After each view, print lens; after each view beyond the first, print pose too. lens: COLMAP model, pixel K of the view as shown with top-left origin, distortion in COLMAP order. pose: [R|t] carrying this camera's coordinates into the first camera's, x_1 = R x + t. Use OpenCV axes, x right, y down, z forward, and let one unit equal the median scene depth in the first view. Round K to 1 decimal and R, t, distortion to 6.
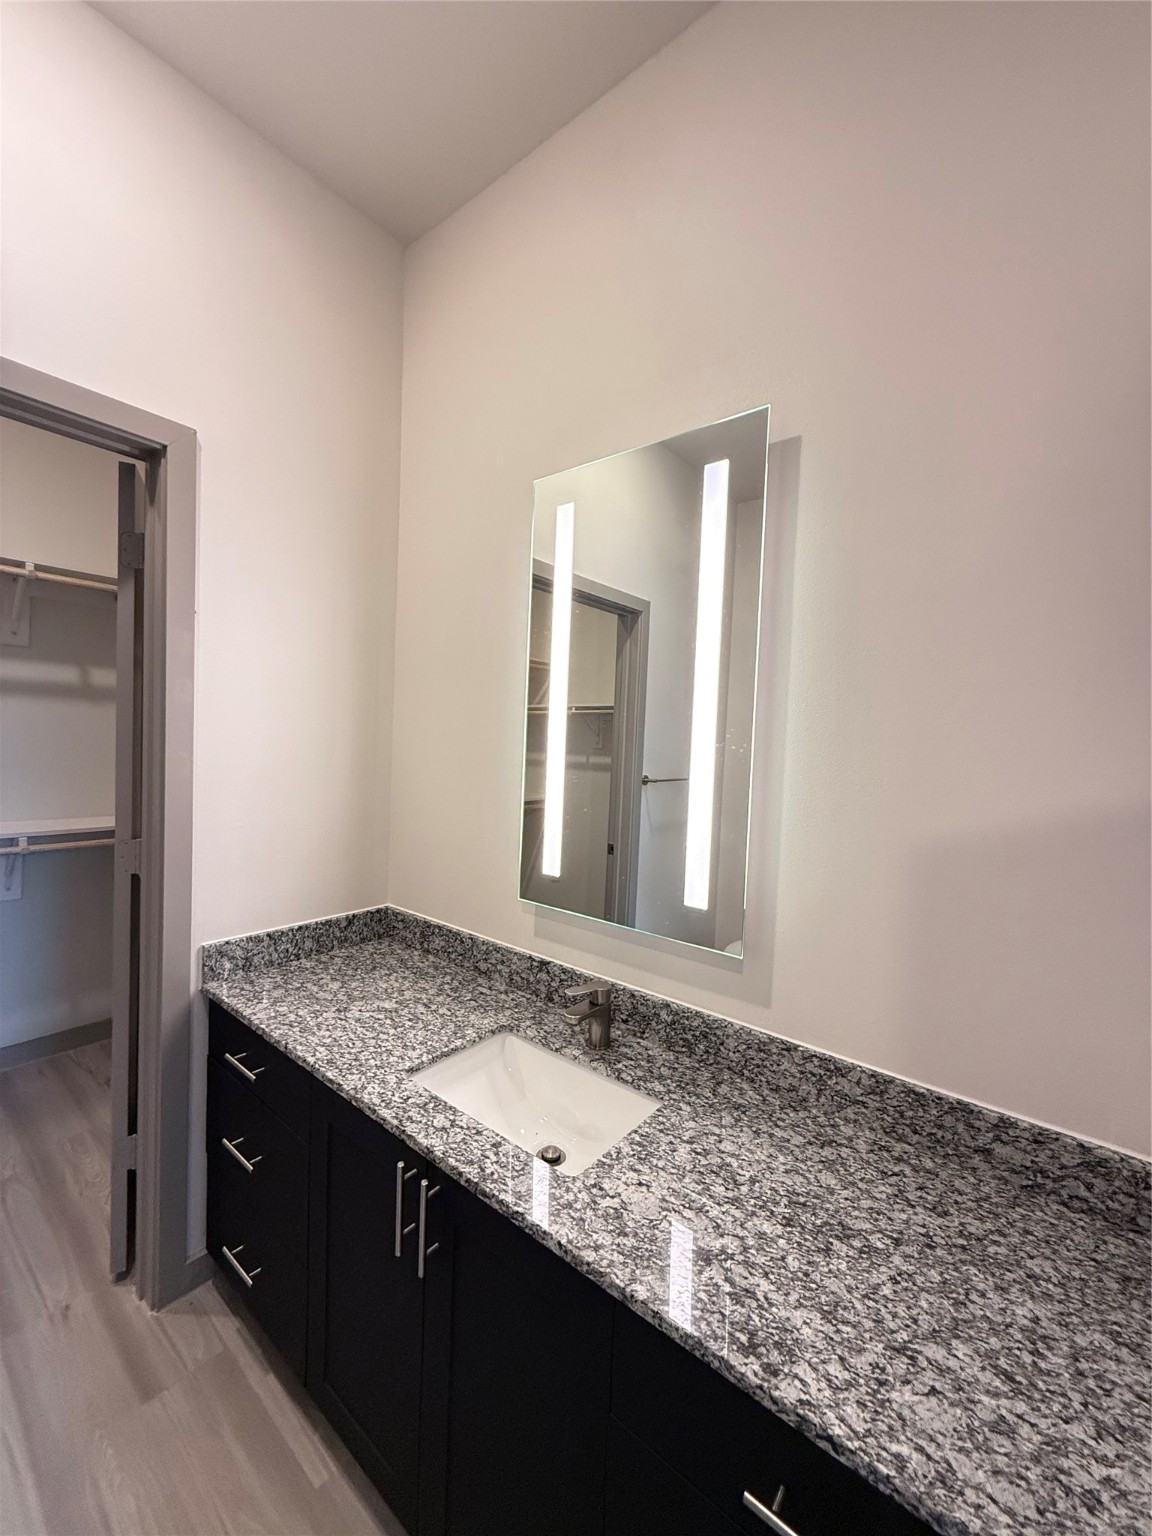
lens RADIAL K [[613.7, 0, 578.1], [0, 613.7, 764.4], [0, 0, 1]] dist [0.001455, 0.000073]
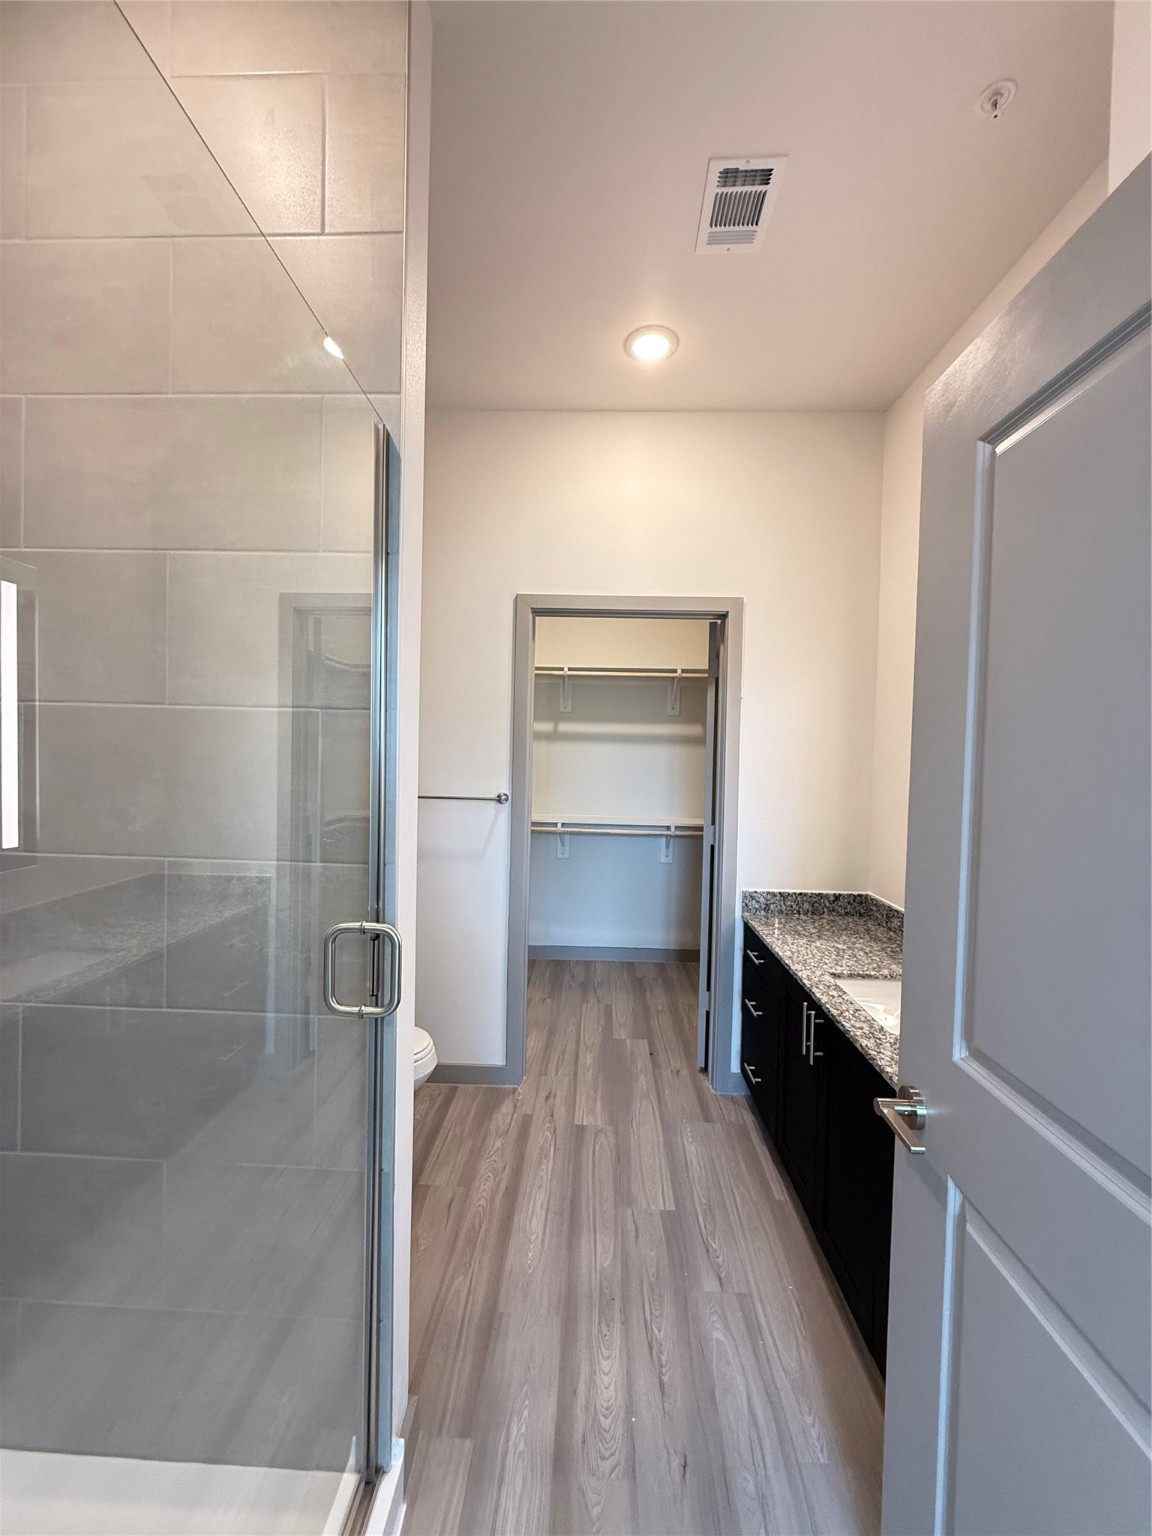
lens RADIAL K [[613.7, 0, 576.1], [0, 613.7, 764.5], [0, 0, 1]] dist [0.001455, 0.000073]
pose [[0.608290, -0.007893, -0.793676, 0.477666], [-0.029117, 0.999056, -0.032250, 0.013926], [0.793181, 0.042727, 0.607485, -0.431751]]
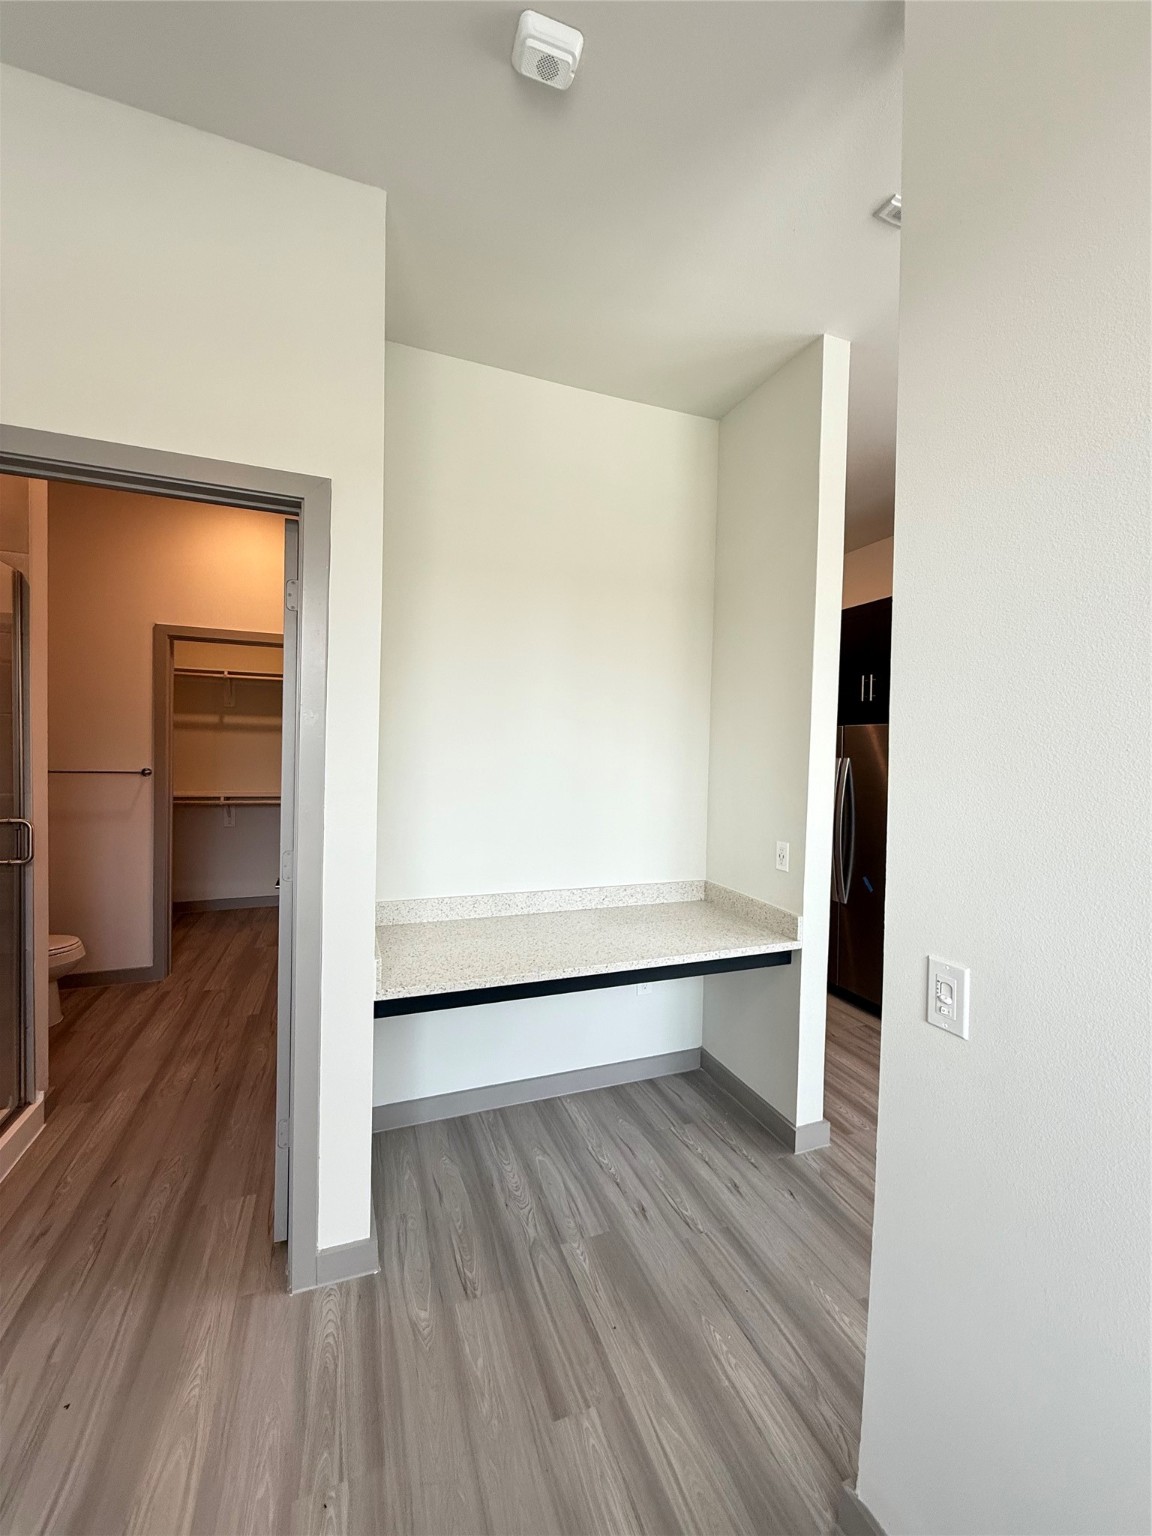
lens RADIAL K [[613.7, 0, 569.5], [0, 613.7, 759.5], [0, 0, 1]] dist [0.001455, 0.000073]
pose [[0.861379, -0.013936, -0.507772, 1.613829], [-0.002785, 0.999479, -0.032155, 0.083748], [0.507955, 0.029112, 0.860891, -0.762393]]
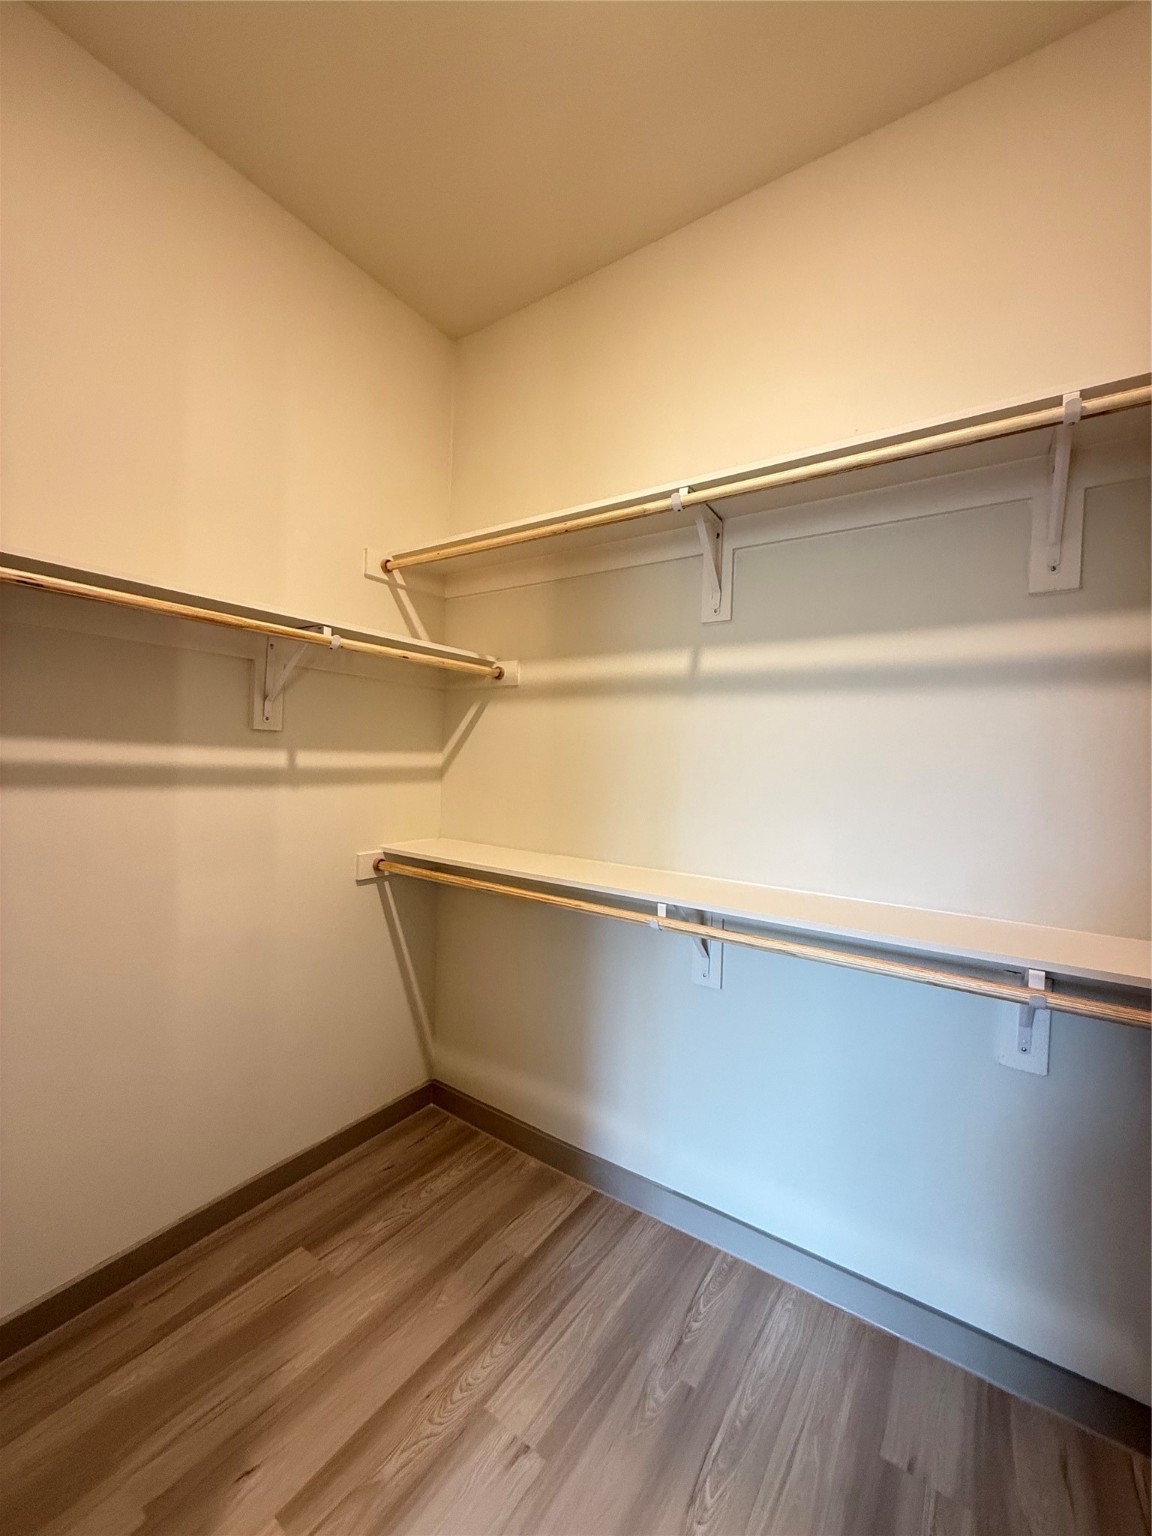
lens RADIAL K [[613.7, 0, 578.0], [0, 613.7, 763.2], [0, 0, 1]] dist [0.001455, 0.000073]
pose [[0.083198, -0.012422, -0.996456, -0.698972], [-0.061659, 0.997942, -0.017589, -0.022205], [0.994624, 0.062904, 0.082260, 0.916359]]
